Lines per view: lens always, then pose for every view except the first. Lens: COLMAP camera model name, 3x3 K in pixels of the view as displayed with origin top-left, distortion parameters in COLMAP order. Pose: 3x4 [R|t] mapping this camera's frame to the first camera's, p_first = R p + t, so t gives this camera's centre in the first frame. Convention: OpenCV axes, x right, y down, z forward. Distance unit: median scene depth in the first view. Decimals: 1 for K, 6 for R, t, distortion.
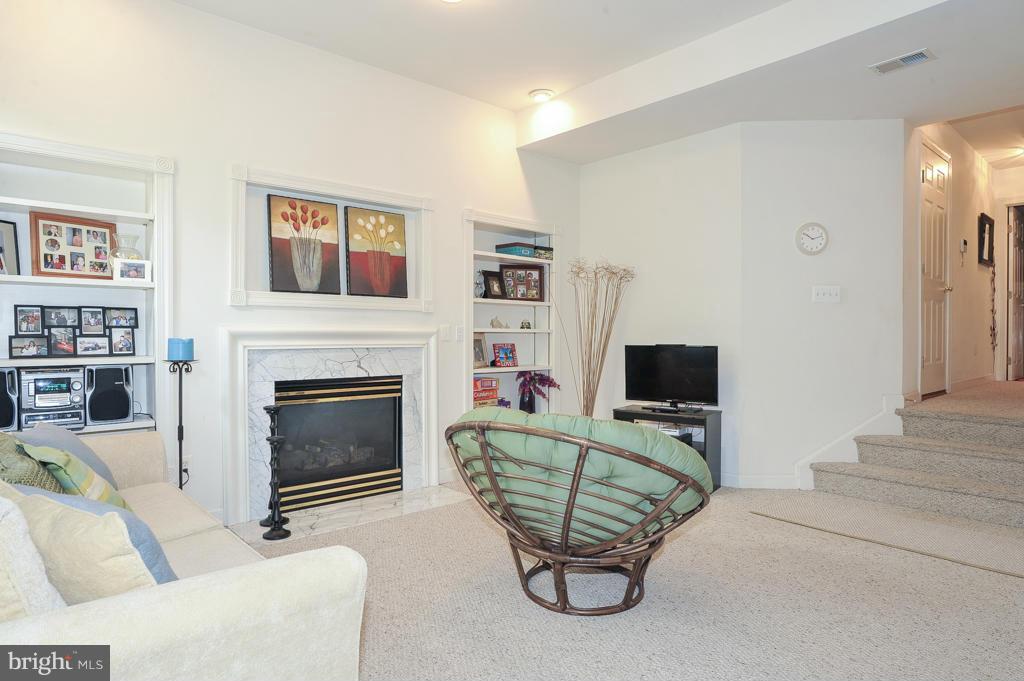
lens RADIAL K [[610.9, 0, 515.2], [0, 610.9, 332.3], [0, 0, 1]] dist [-0.004396, -0.000192]
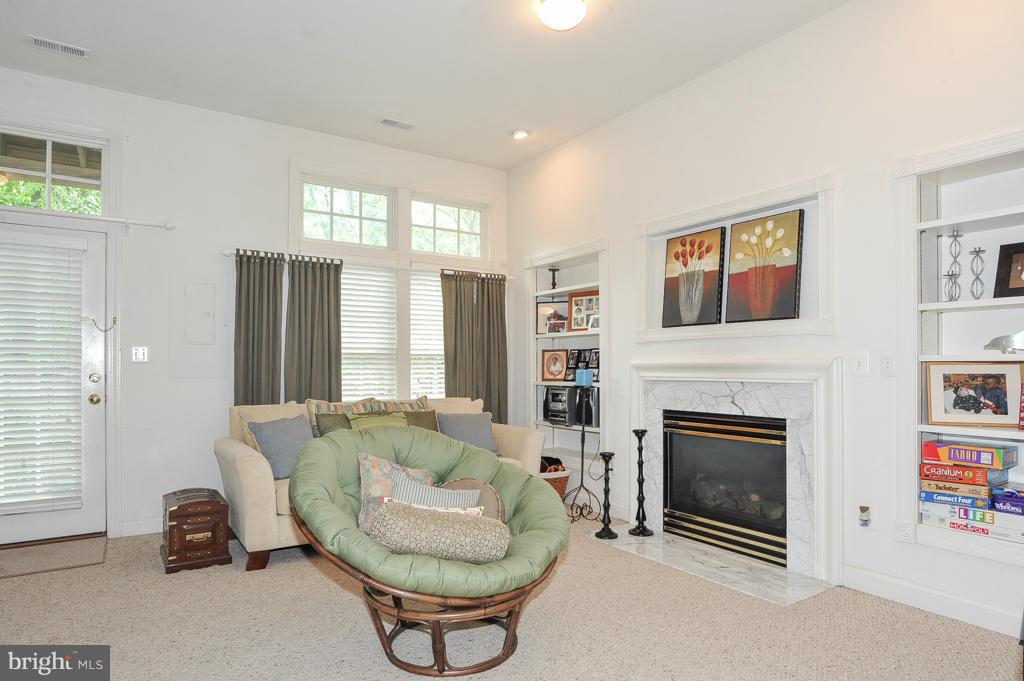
lens RADIAL K [[599.0, 0, 510.0], [0, 599.0, 361.3], [0, 0, 1]] dist [-0.023518, -0.000836]
pose [[-0.141703, -0.010335, -0.989855, 0.671245], [0.004653, 0.999927, -0.011107, 0.004435], [0.989898, -0.006180, -0.141644, 0.831857]]
